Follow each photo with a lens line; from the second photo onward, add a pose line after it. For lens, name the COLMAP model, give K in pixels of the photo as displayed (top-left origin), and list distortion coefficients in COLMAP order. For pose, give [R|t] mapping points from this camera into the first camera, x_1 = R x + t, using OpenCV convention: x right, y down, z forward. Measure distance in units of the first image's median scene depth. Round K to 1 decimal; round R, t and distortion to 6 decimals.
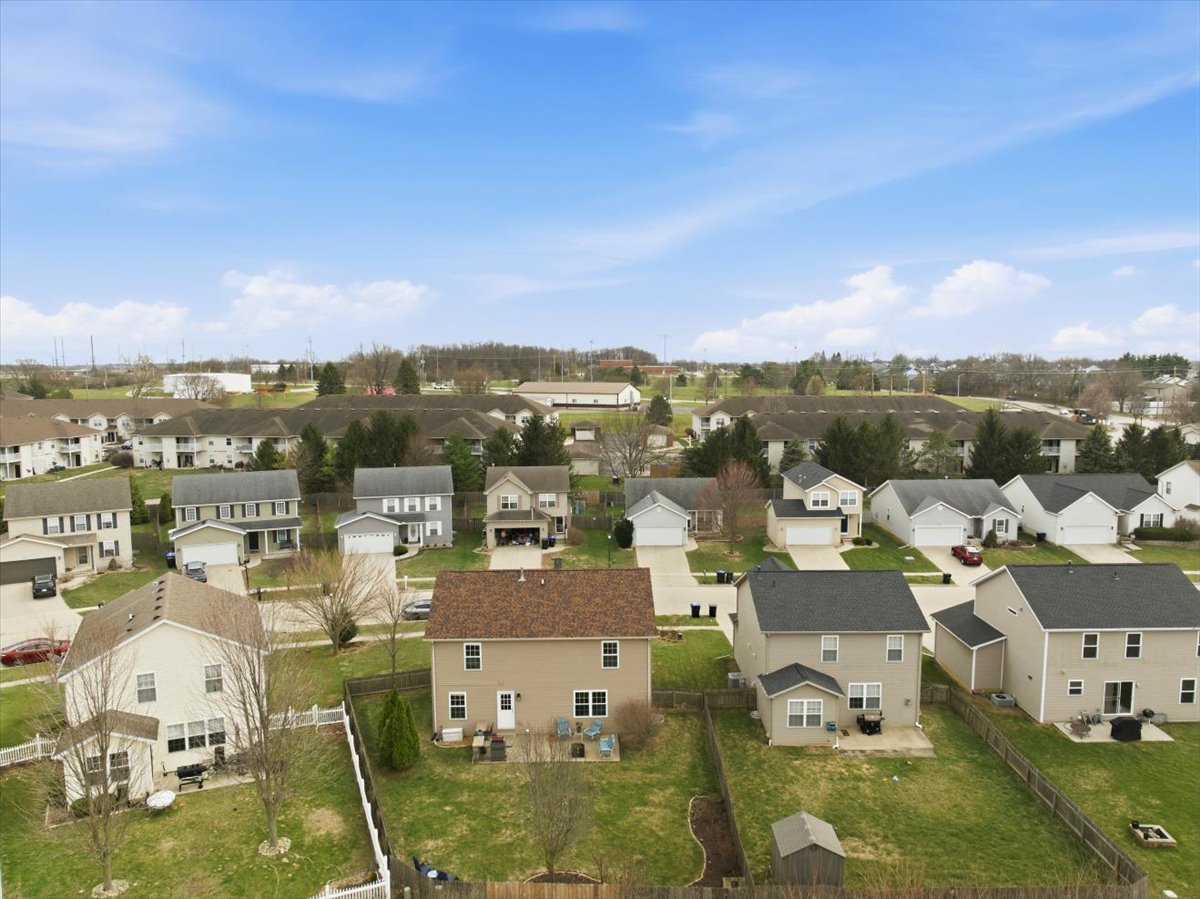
lens RADIAL K [[848.4, 0, 600.0], [0, 848.4, 449.5], [0, 0, 1]] dist [-0.036650, -0.002420]
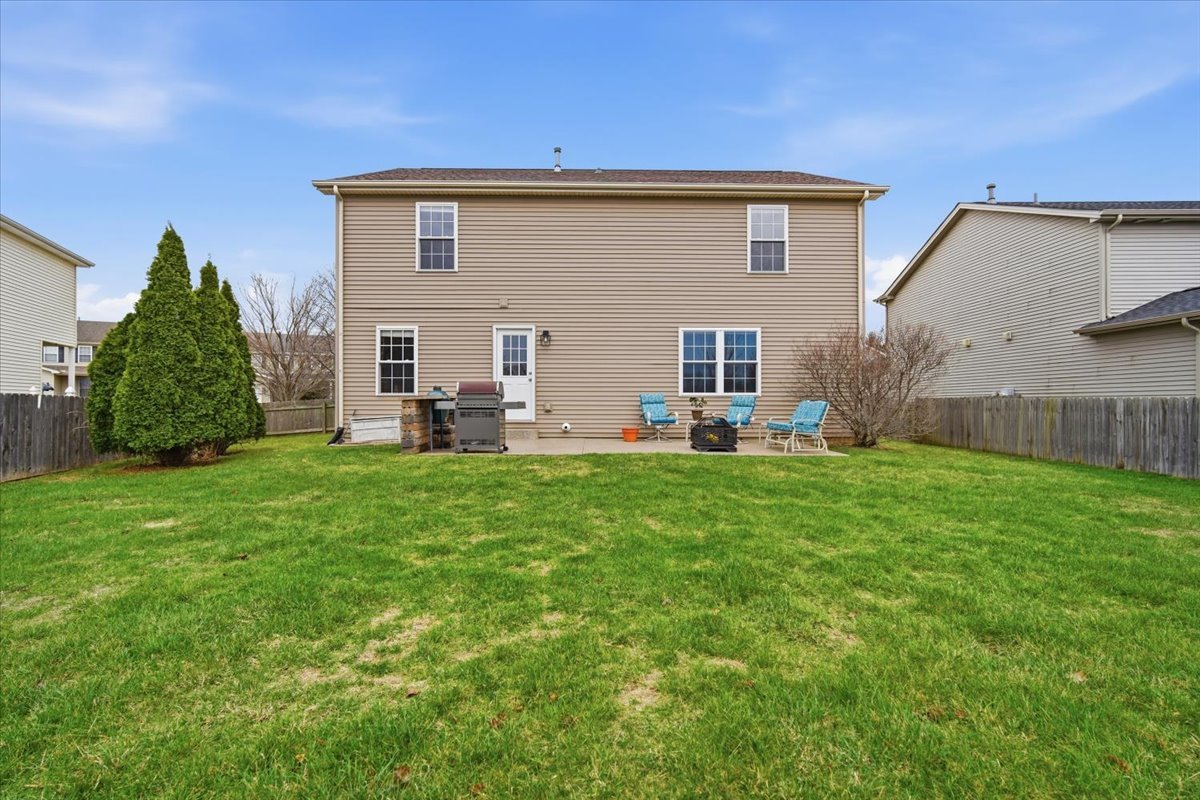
lens RADIAL K [[528.4, 0, 600.0], [0, 528.4, 400.0], [0, 0, 1]] dist [-0.013784, 0.000069]
pose [[0.999943, 0.007845, -0.007272, -0.036972], [-0.008610, 0.993684, -0.111887, 0.190579], [0.006349, 0.111943, 0.993694, 0.407864]]
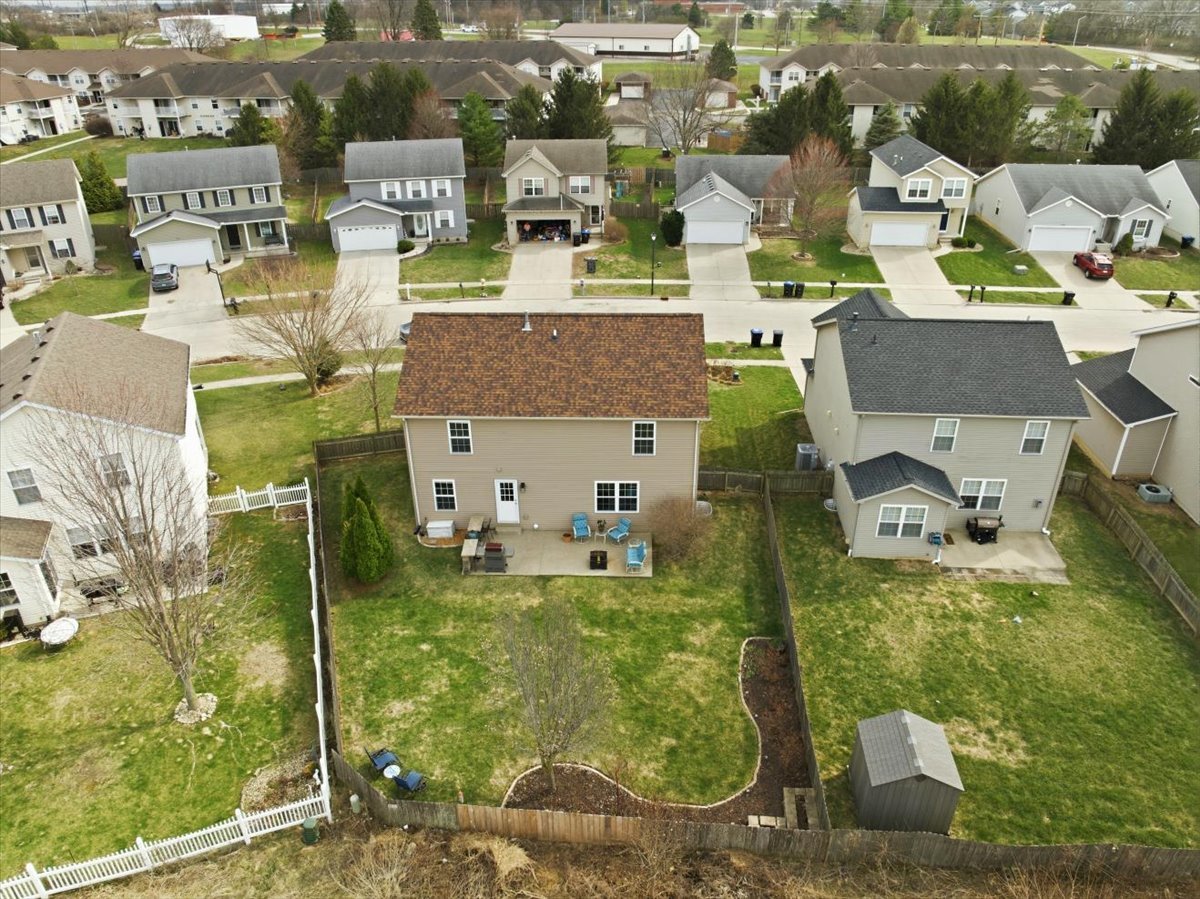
lens RADIAL K [[848.4, 0, 600.0], [0, 848.4, 449.5], [0, 0, 1]] dist [-0.036650, -0.002420]
pose [[0.998326, 0.026156, -0.051591, 0.006538], [-0.004500, 0.924336, 0.381552, -0.016906], [0.057667, -0.380681, 0.922906, 0.168773]]
